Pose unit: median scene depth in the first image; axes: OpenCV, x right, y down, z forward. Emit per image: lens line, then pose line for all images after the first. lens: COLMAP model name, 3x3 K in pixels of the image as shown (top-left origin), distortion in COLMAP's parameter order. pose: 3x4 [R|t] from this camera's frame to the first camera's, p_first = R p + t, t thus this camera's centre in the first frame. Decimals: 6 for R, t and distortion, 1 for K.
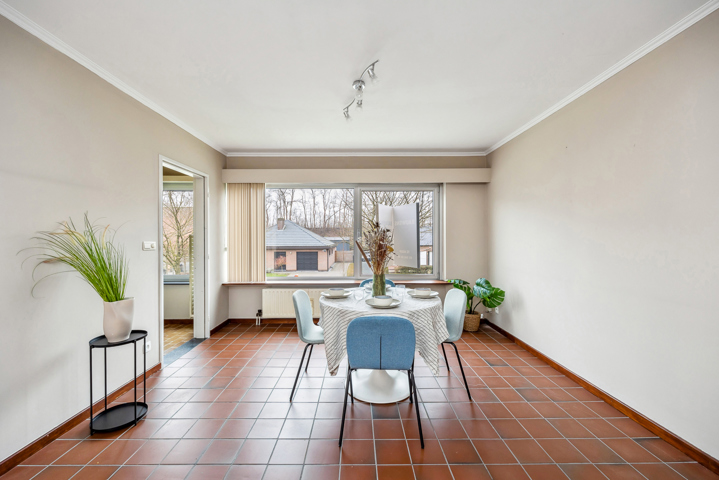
lens RADIAL K [[288.9, 0, 359.5], [0, 288.9, 240.0], [0, 0, 1]] dist [0.001779, 0.000116]
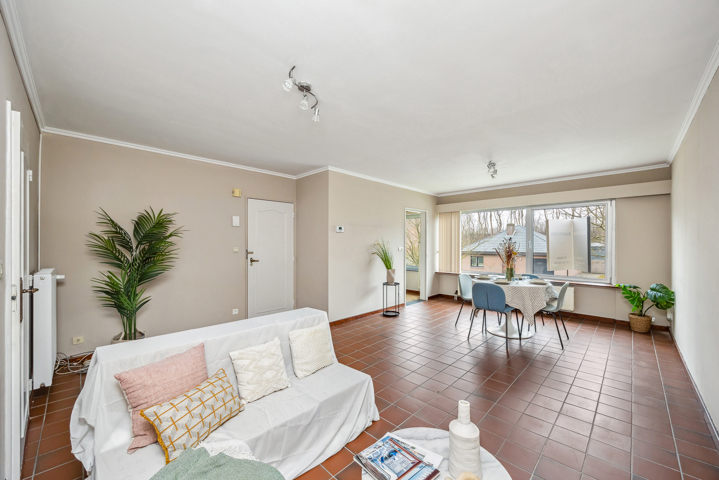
lens RADIAL K [[288.9, 0, 359.5], [0, 288.9, 240.0], [0, 0, 1]] dist [0.001779, 0.000116]
pose [[0.713930, -0.005930, -0.700192, 0.423128], [-0.006450, 0.999866, -0.015045, -0.011296], [0.700188, 0.015258, 0.713796, -0.565591]]
